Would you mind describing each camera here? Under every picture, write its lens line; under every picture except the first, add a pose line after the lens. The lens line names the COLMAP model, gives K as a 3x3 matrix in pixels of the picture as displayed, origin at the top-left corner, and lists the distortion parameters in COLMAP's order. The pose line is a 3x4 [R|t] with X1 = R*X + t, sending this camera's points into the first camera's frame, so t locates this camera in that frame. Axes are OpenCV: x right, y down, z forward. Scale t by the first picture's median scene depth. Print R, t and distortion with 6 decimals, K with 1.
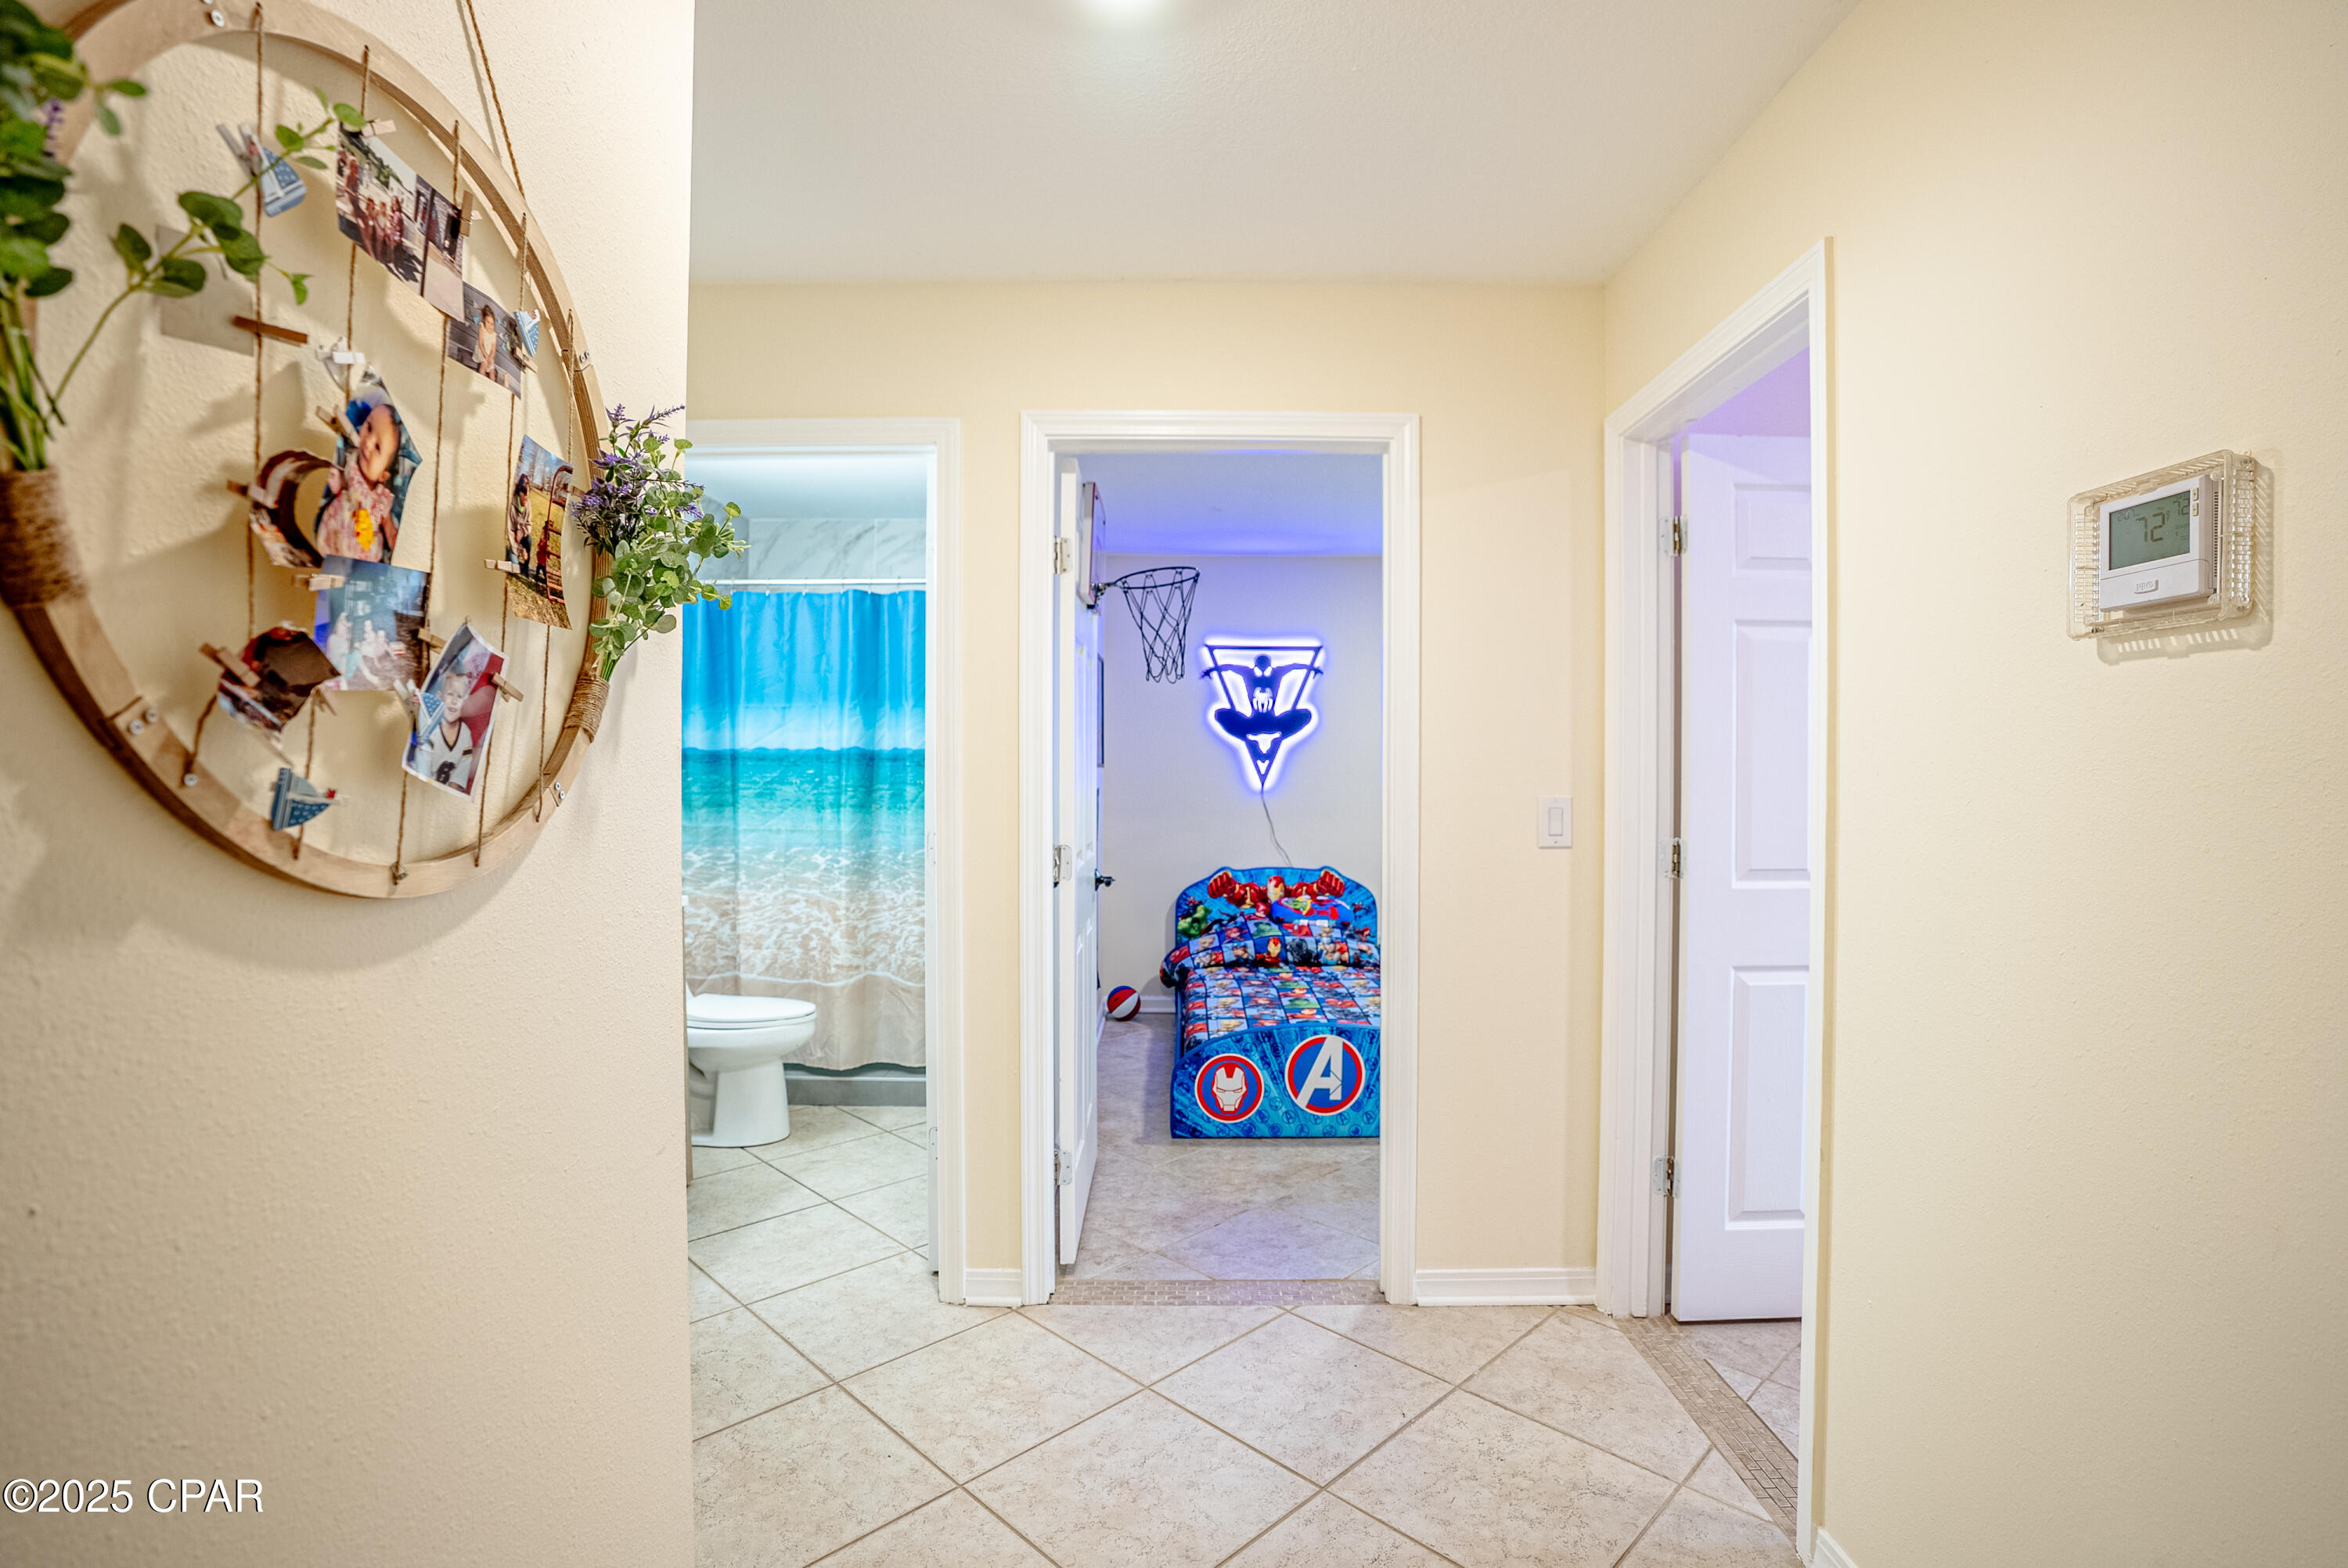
lens RADIAL K [[1092.3, 0, 1175.3], [0, 1092.3, 776.8], [0, 0, 1]] dist [-0.068877, 0.024870]
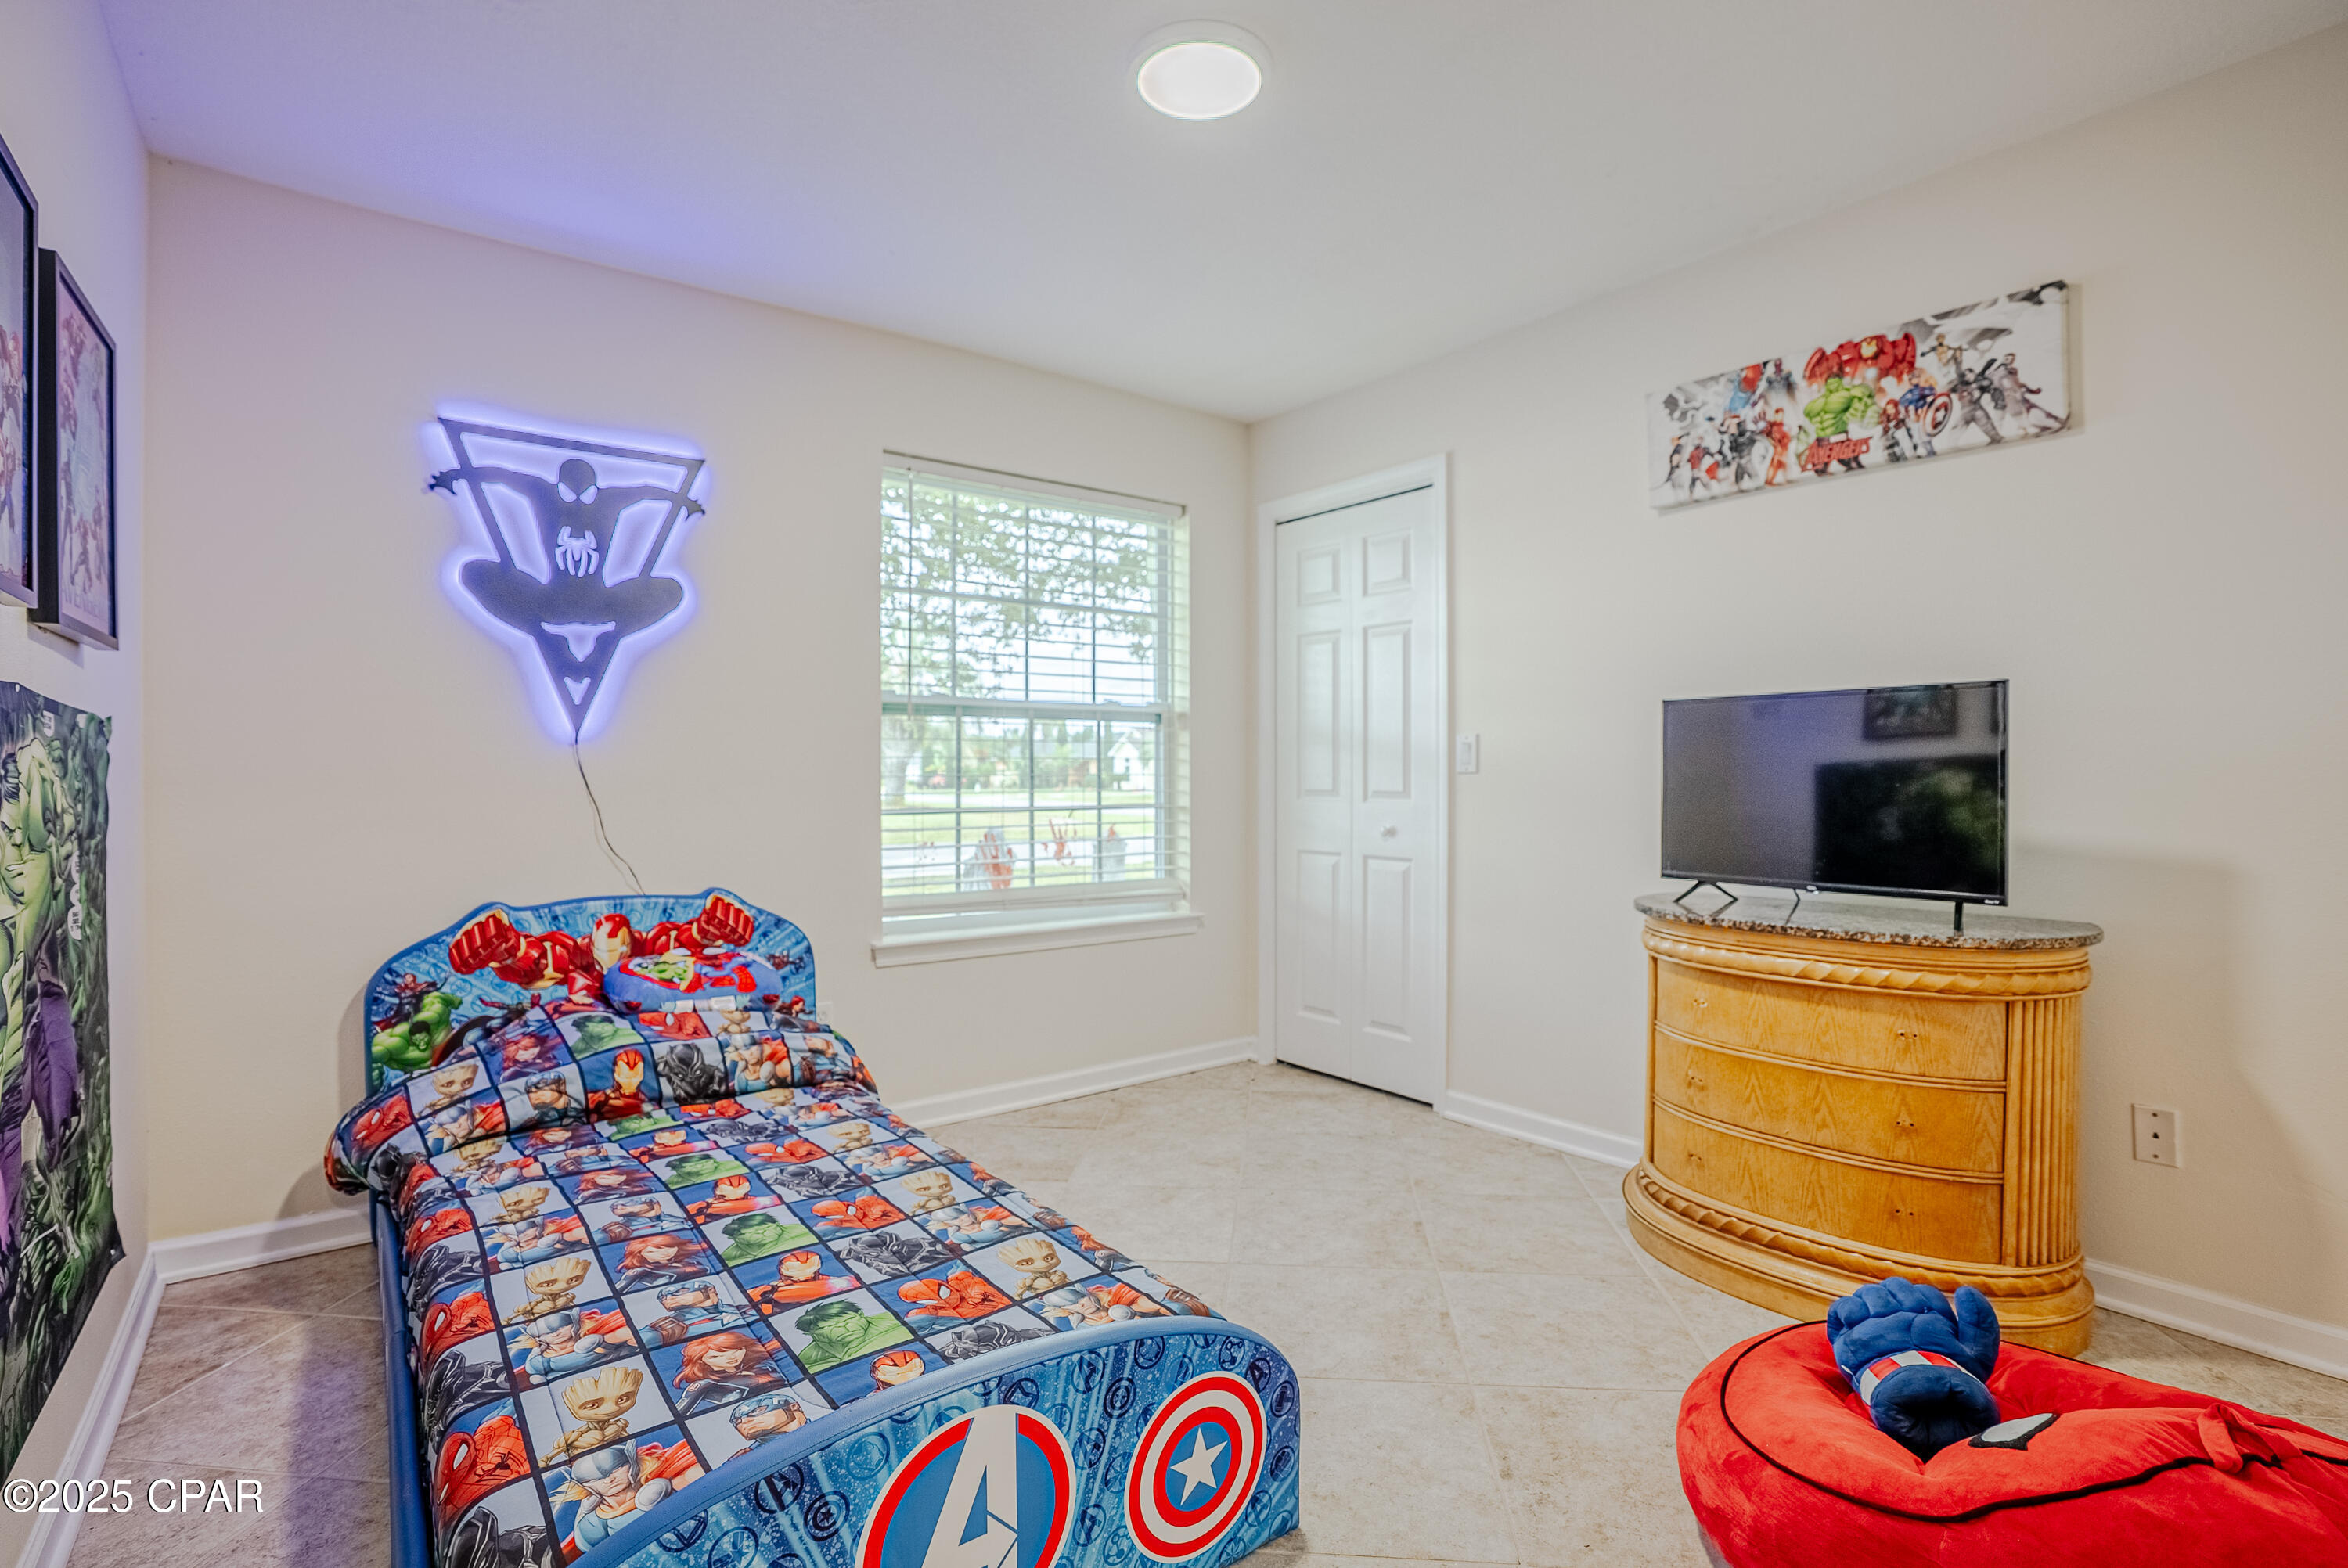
lens RADIAL K [[1092.3, 0, 1172.8], [0, 1092.3, 778.8], [0, 0, 1]] dist [-0.068877, 0.024870]
pose [[0.784627, -0.008379, 0.619912, -0.007338], [0.007687, 0.999963, 0.003786, 0.031036], [-0.619921, 0.001794, 0.784662, 0.475184]]
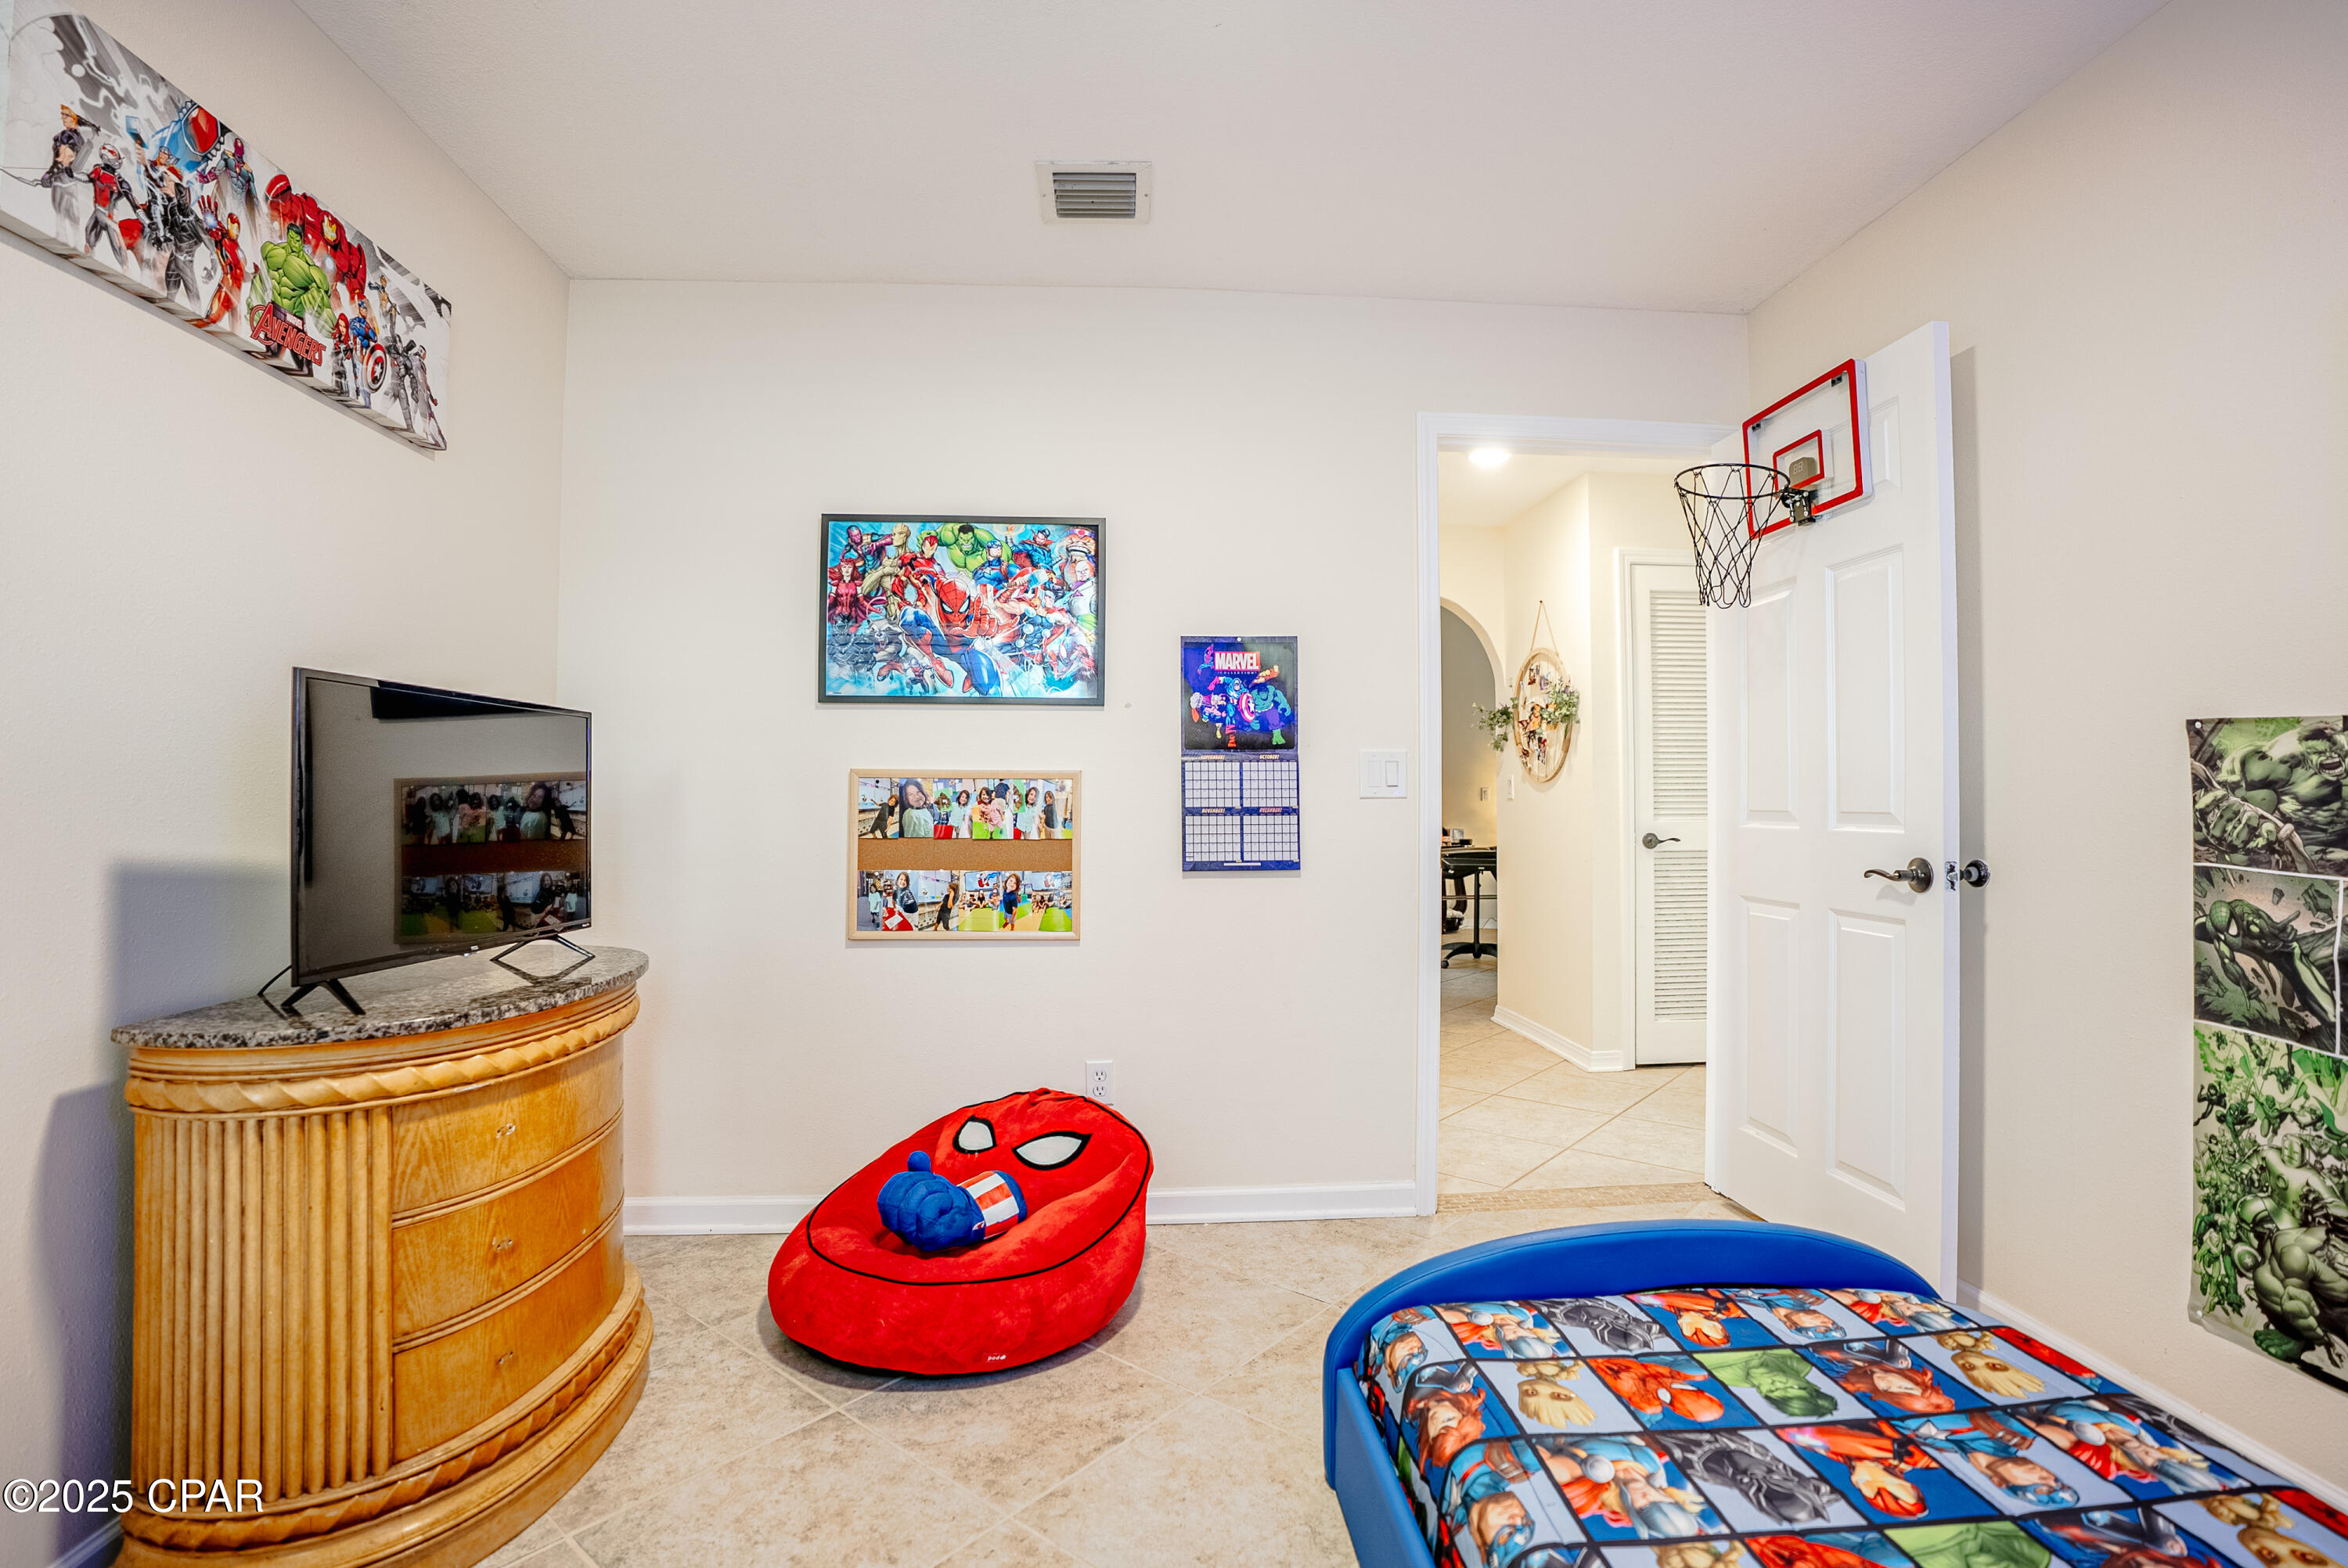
lens RADIAL K [[1092.3, 0, 1169.2], [0, 1092.3, 787.1], [0, 0, 1]] dist [-0.068877, 0.024870]
pose [[-0.997290, -0.005223, -0.073380, 0.240643], [-0.004371, 0.999921, -0.011758, 0.031389], [0.073435, -0.011405, -0.997235, 0.949258]]
